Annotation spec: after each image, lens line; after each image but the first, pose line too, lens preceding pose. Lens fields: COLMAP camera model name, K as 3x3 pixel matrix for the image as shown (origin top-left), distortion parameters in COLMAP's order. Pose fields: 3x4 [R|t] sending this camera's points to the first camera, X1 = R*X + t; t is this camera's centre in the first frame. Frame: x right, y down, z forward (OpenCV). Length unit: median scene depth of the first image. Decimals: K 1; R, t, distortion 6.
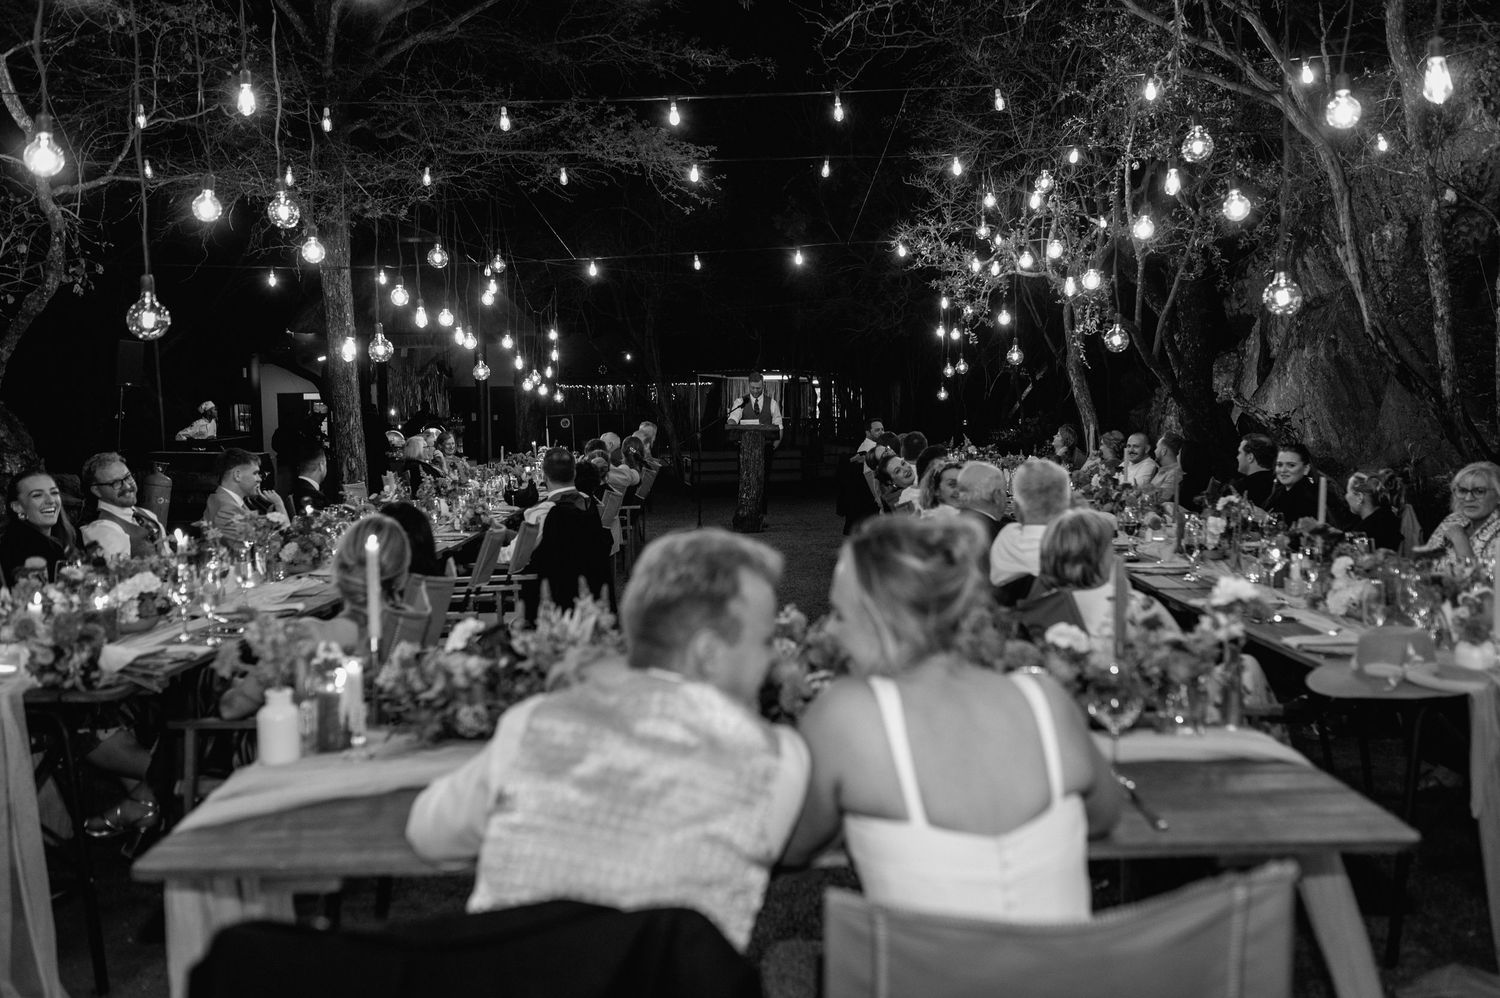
lens RADIAL K [[1417.2, 0, 737.7], [0, 1417.2, 489.2], [0, 0, 1]] dist [0.029123, 0.000000]
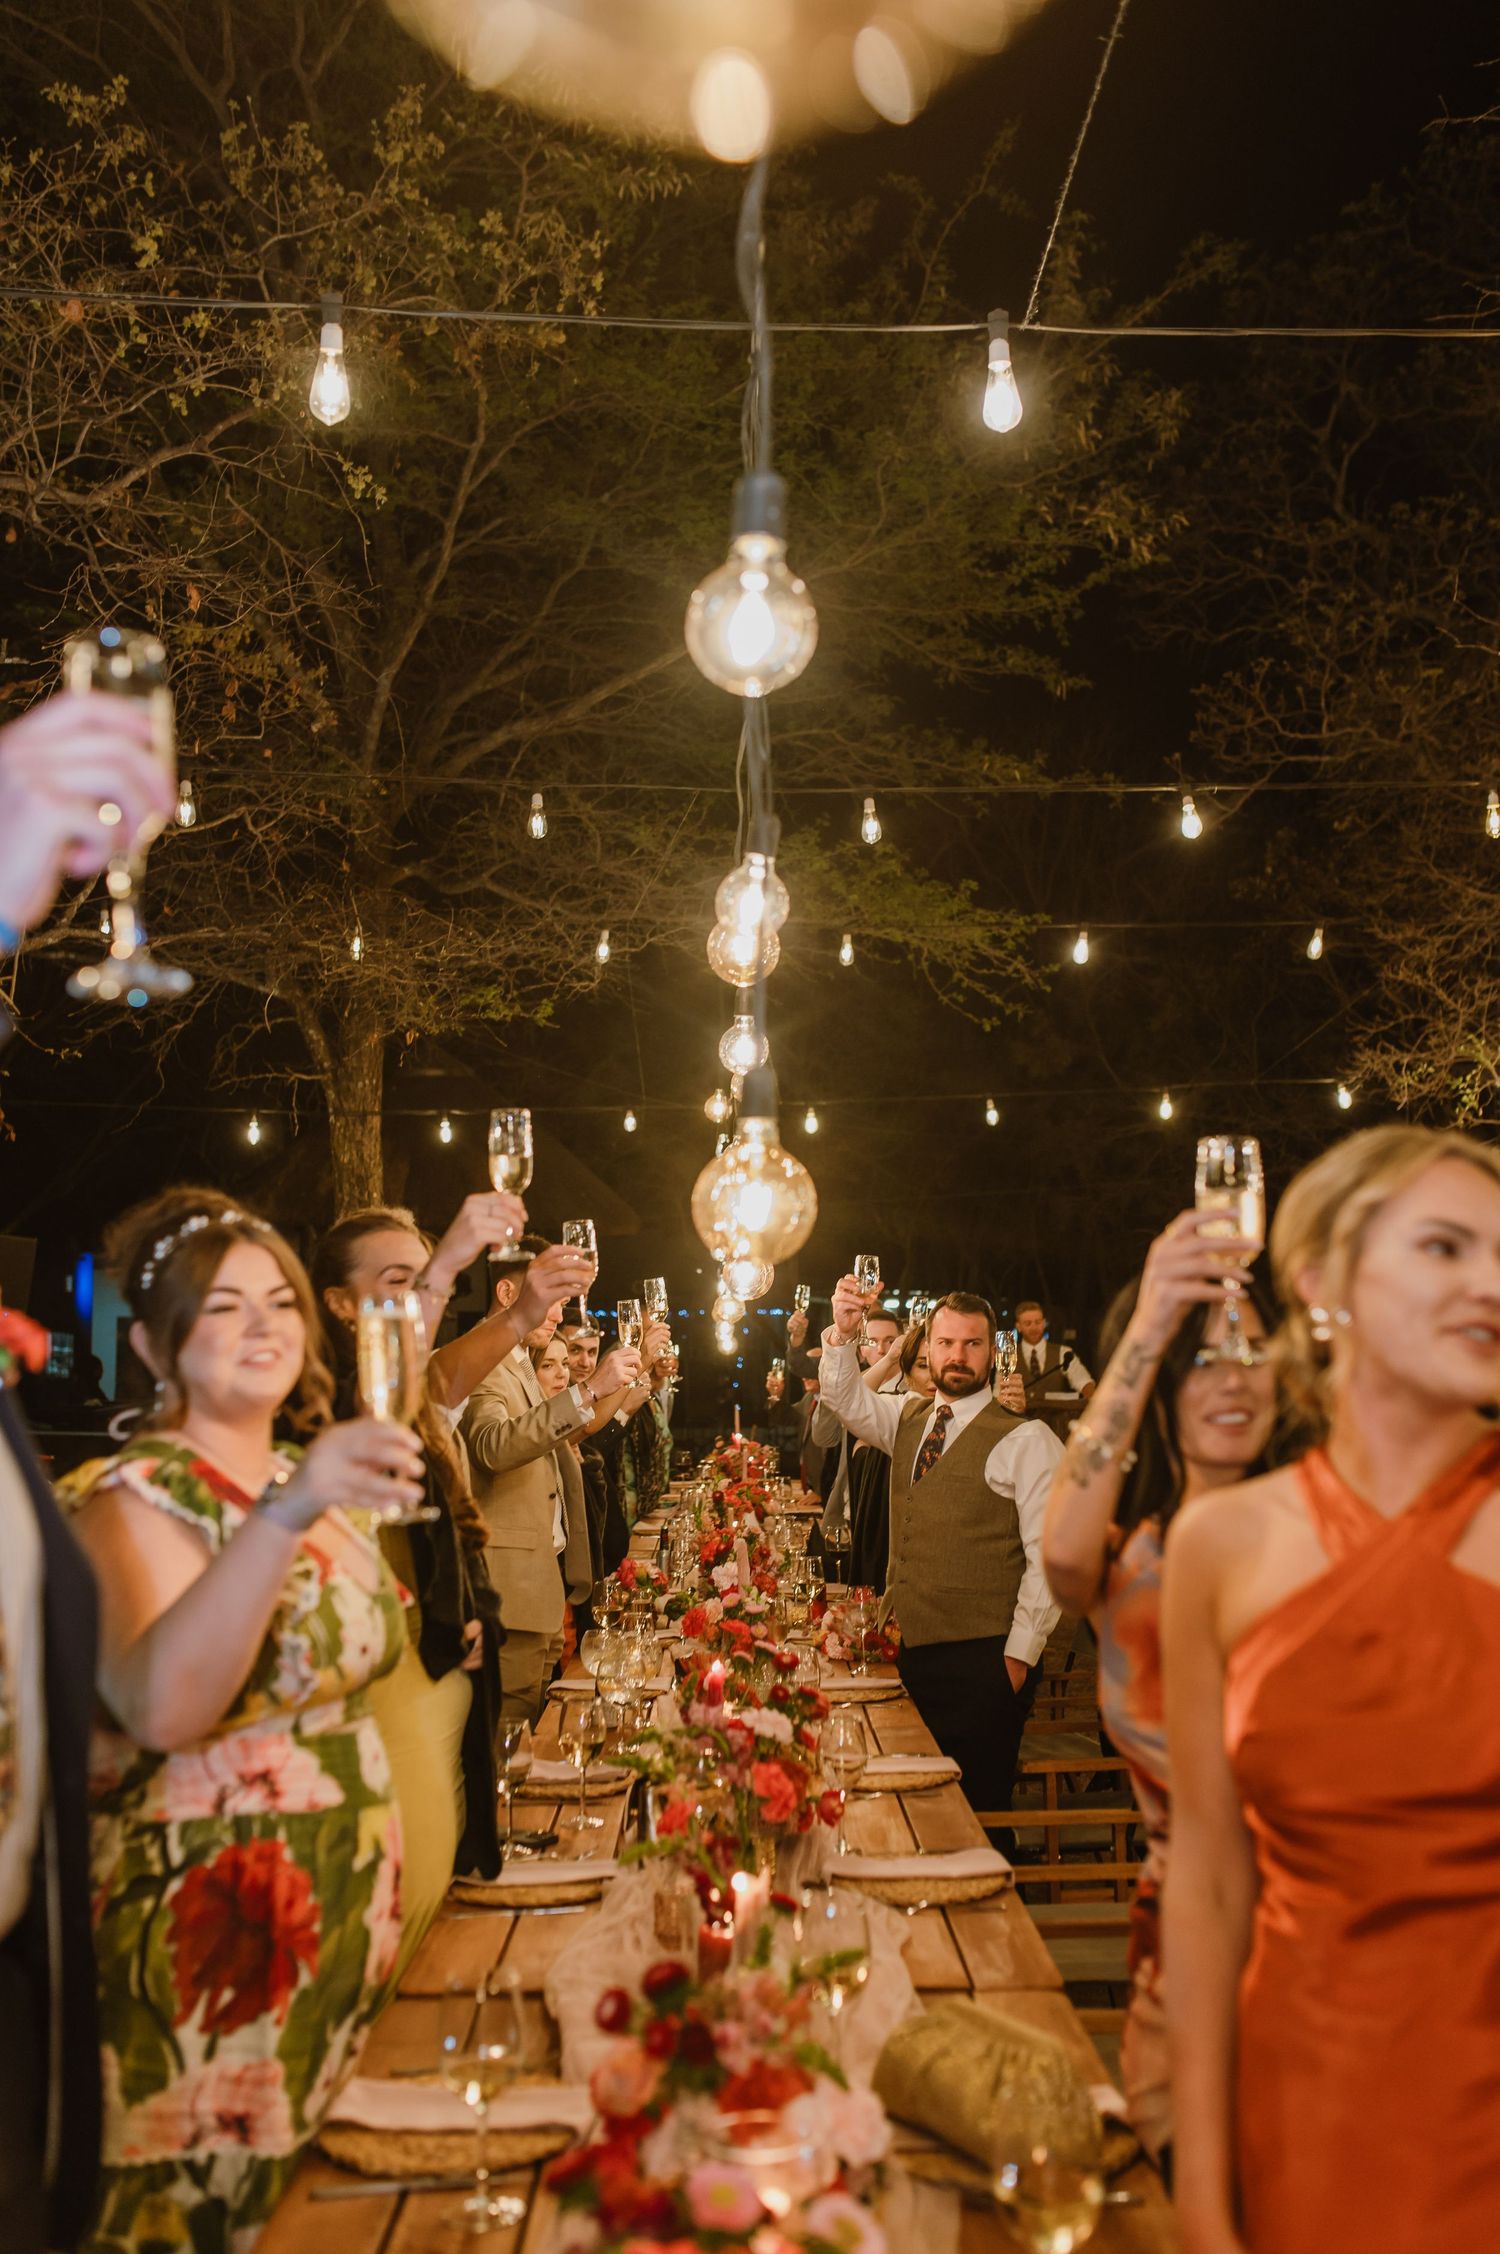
lens RADIAL K [[2129.6, 0, 736.0], [0, 2129.6, 1136.7], [0, 0, 1]] dist [0.029123, 0.000000]
pose [[0.999858, 0.014857, -0.007966, -0.128940], [-0.015899, 0.988172, -0.152524, -0.019147], [0.005606, 0.152629, 0.988268, 0.162742]]
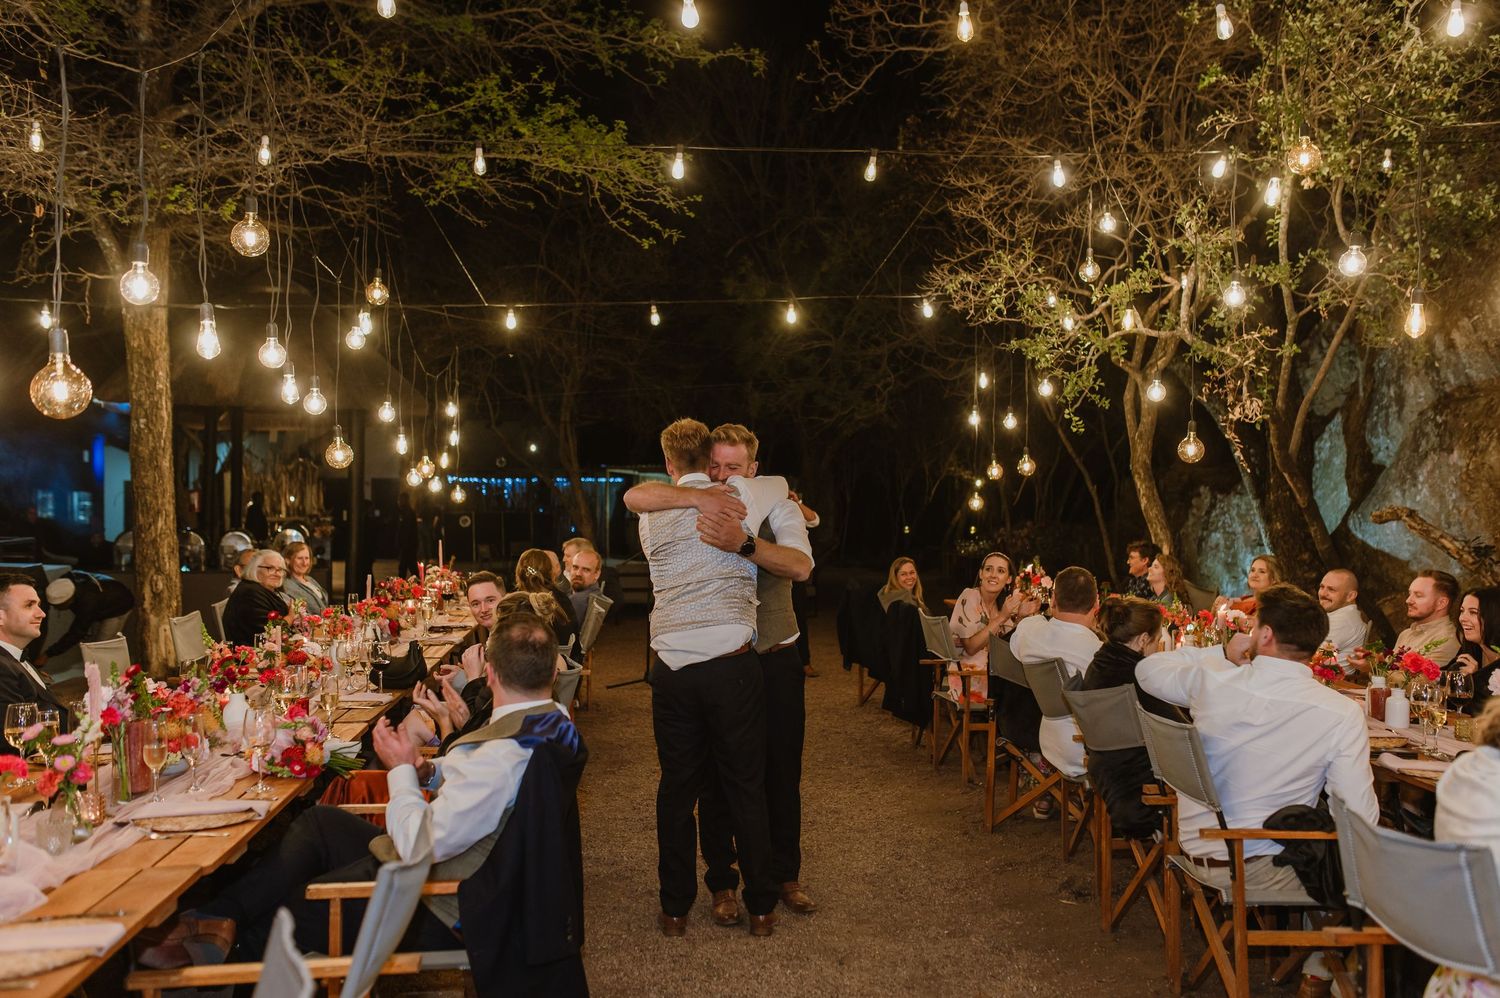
lens RADIAL K [[1417.2, 0, 745.6], [0, 1417.2, 498.8], [0, 0, 1]] dist [0.029123, 0.000000]
pose [[0.996387, 0.020602, 0.082394, -0.042008], [-0.015455, 0.997918, -0.062623, -0.021214], [-0.083513, 0.061123, 0.994630, 0.284742]]
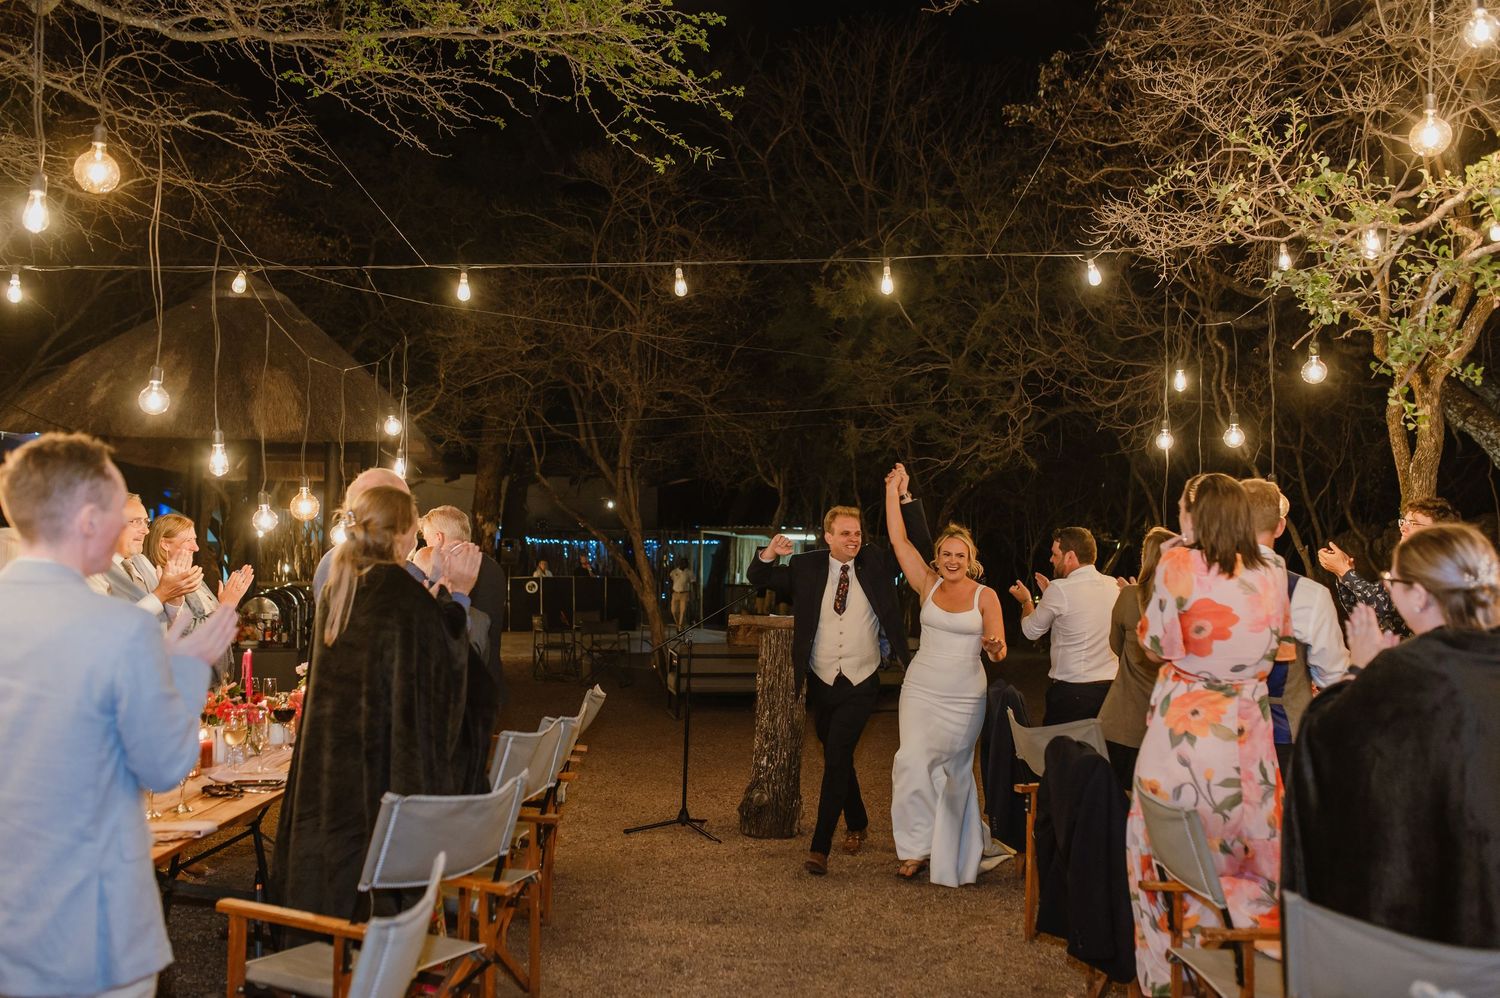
lens RADIAL K [[1417.2, 0, 738.2], [0, 1417.2, 502.1], [0, 0, 1]] dist [0.029123, 0.000000]
pose [[0.999658, 0.025134, -0.007272, -0.003427], [-0.025759, 0.994139, -0.104997, -0.035361], [0.004591, 0.105148, 0.994446, 0.543342]]
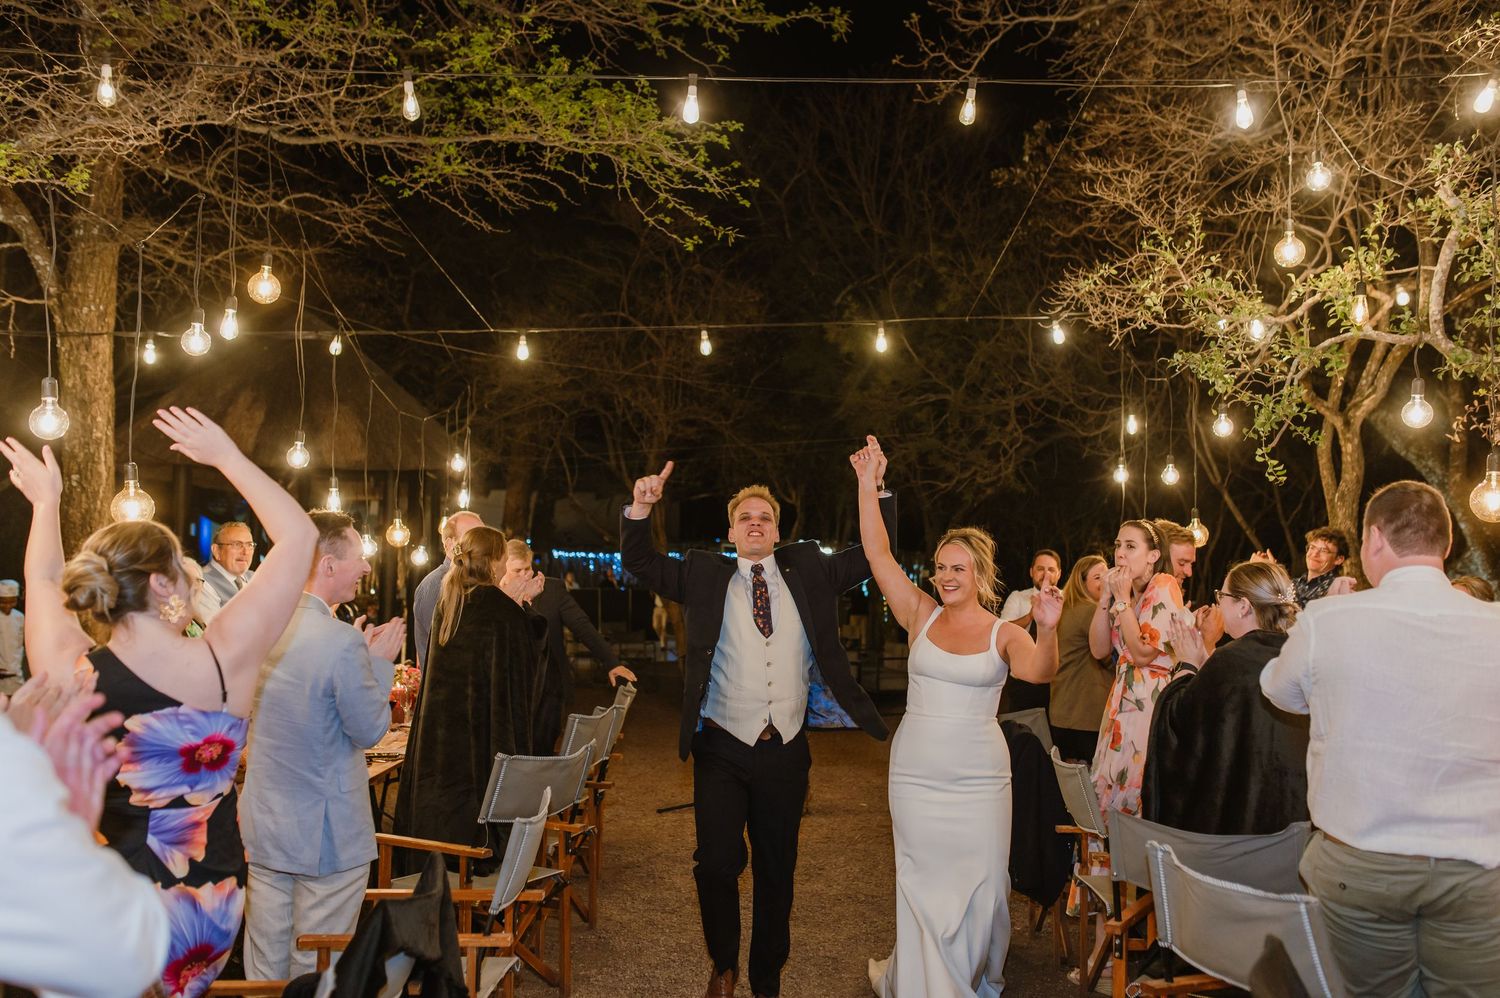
lens RADIAL K [[1417.2, 0, 747.0], [0, 1417.2, 485.5], [0, 0, 1]] dist [0.029123, 0.000000]
pose [[0.999583, 0.024279, -0.015660, -0.001397], [-0.026034, 0.991965, -0.123803, -0.032698], [0.012528, 0.124159, 0.992183, 0.452740]]
